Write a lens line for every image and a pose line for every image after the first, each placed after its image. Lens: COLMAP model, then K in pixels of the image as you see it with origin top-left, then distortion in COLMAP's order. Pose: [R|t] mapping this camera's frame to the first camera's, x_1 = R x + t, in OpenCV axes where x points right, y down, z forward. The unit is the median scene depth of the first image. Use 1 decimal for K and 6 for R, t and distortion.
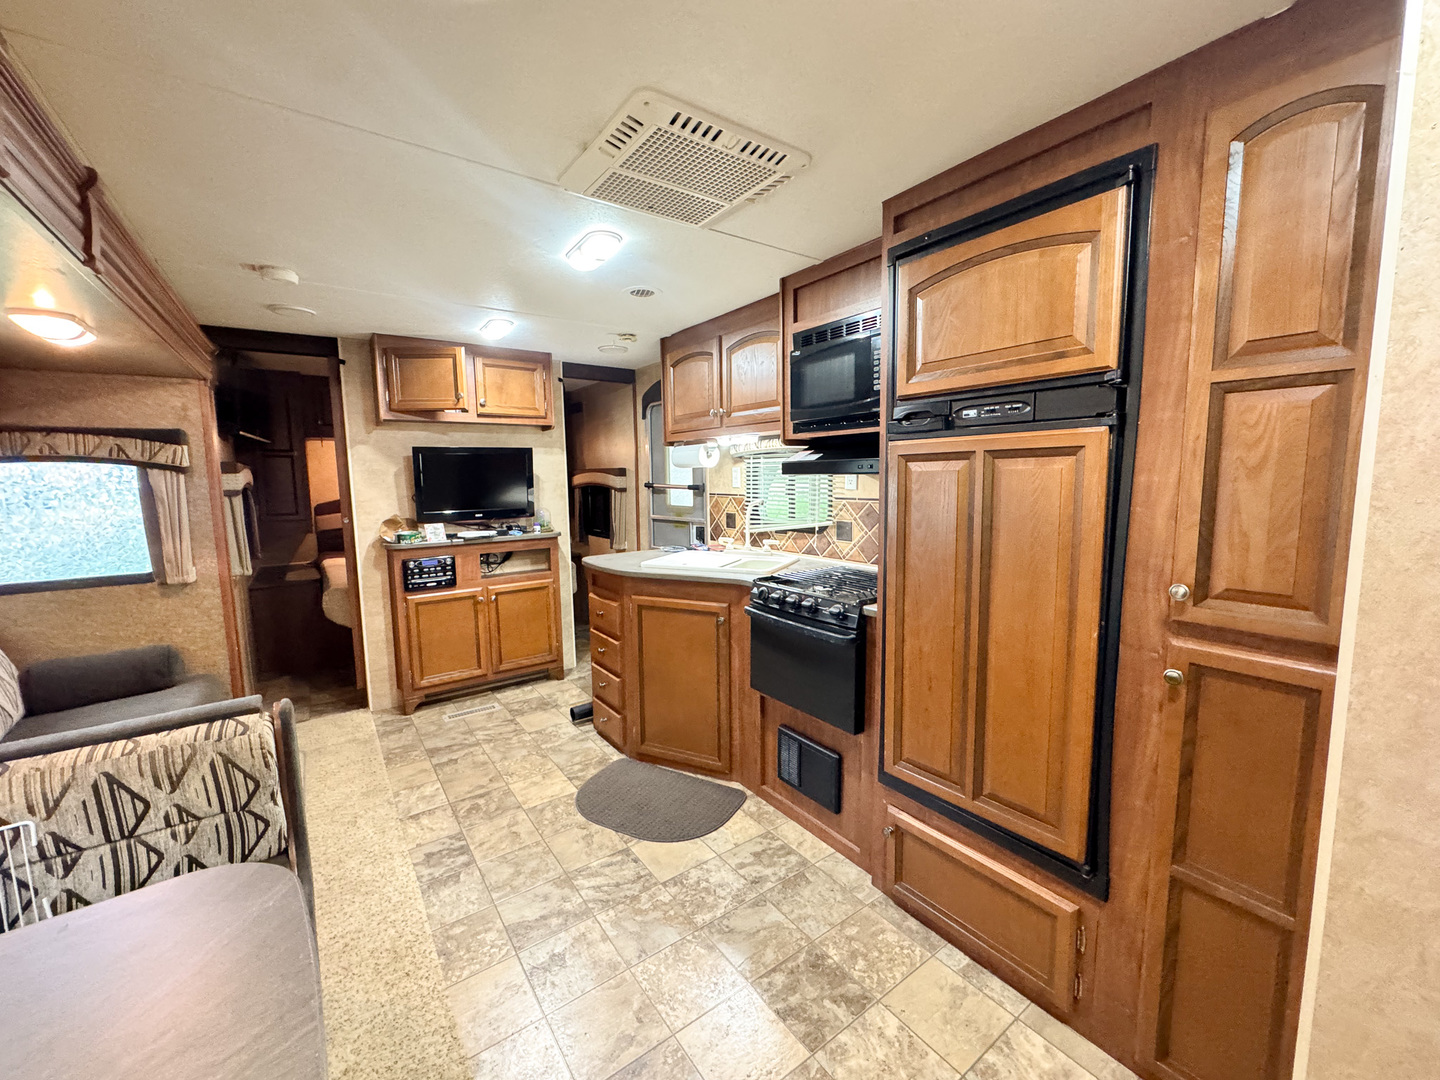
lens RADIAL K [[574.5, 0, 718.7], [0, 574.5, 539.8], [0, 0, 1]] dist [-0.002786, -0.000658]
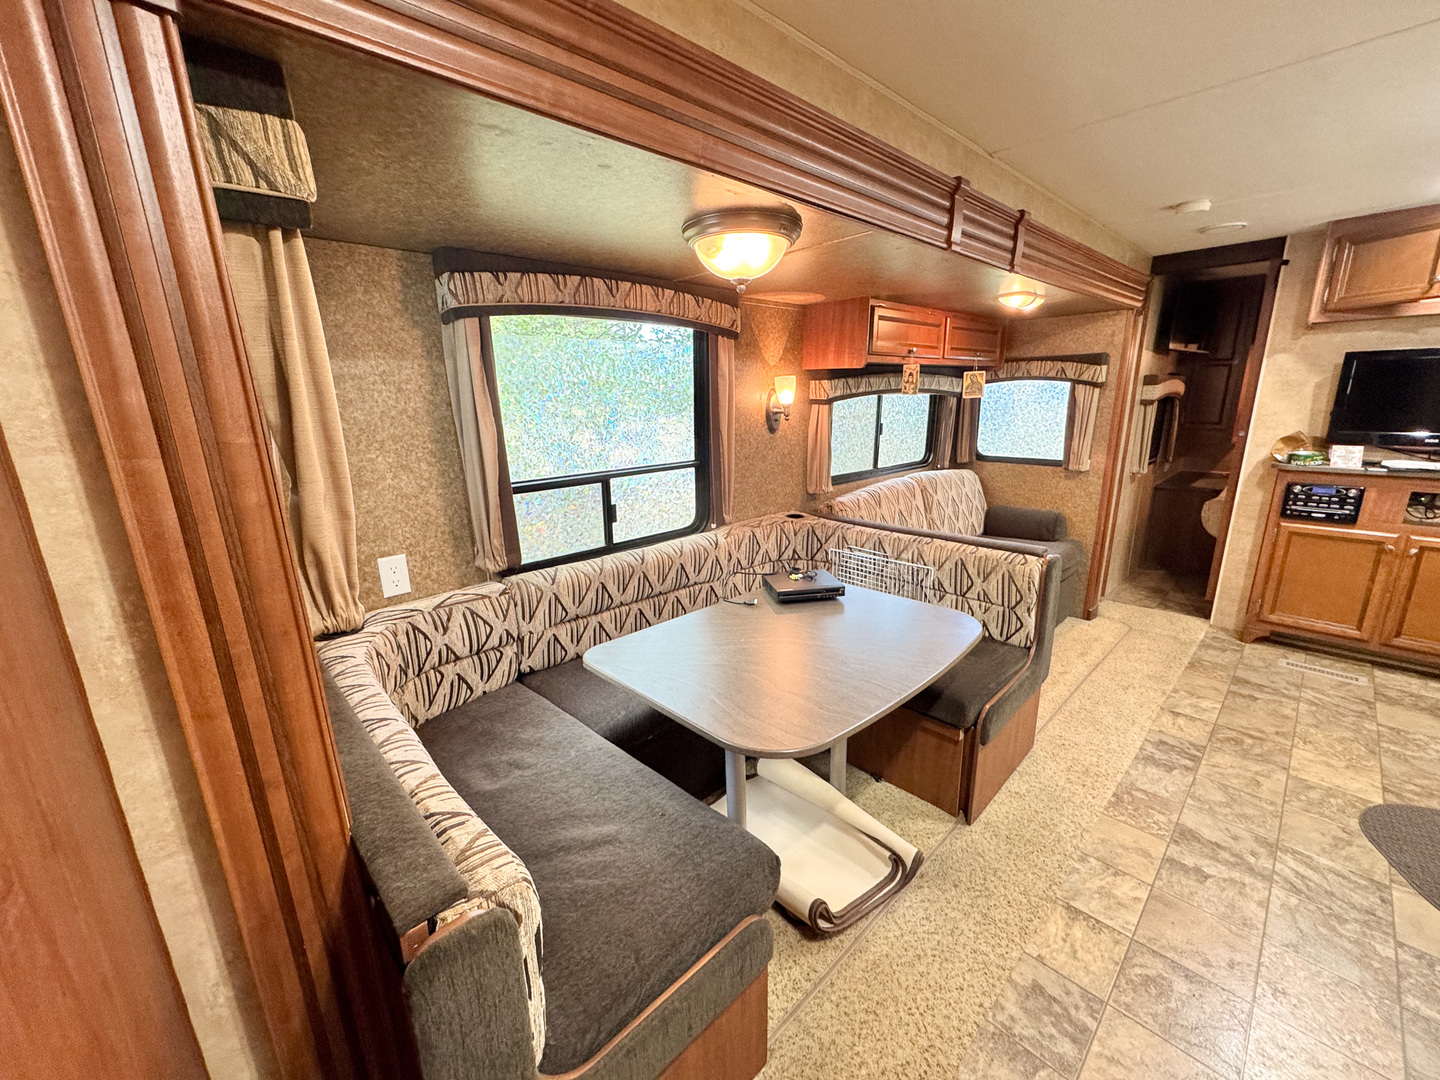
lens RADIAL K [[574.5, 0, 721.4], [0, 574.5, 540.4], [0, 0, 1]] dist [-0.002786, -0.000658]
pose [[0.137471, 0.256846, -0.956625, 0.257421], [-0.093838, 0.964828, 0.245564, -0.017114], [0.986051, 0.056010, 0.156738, -0.033423]]
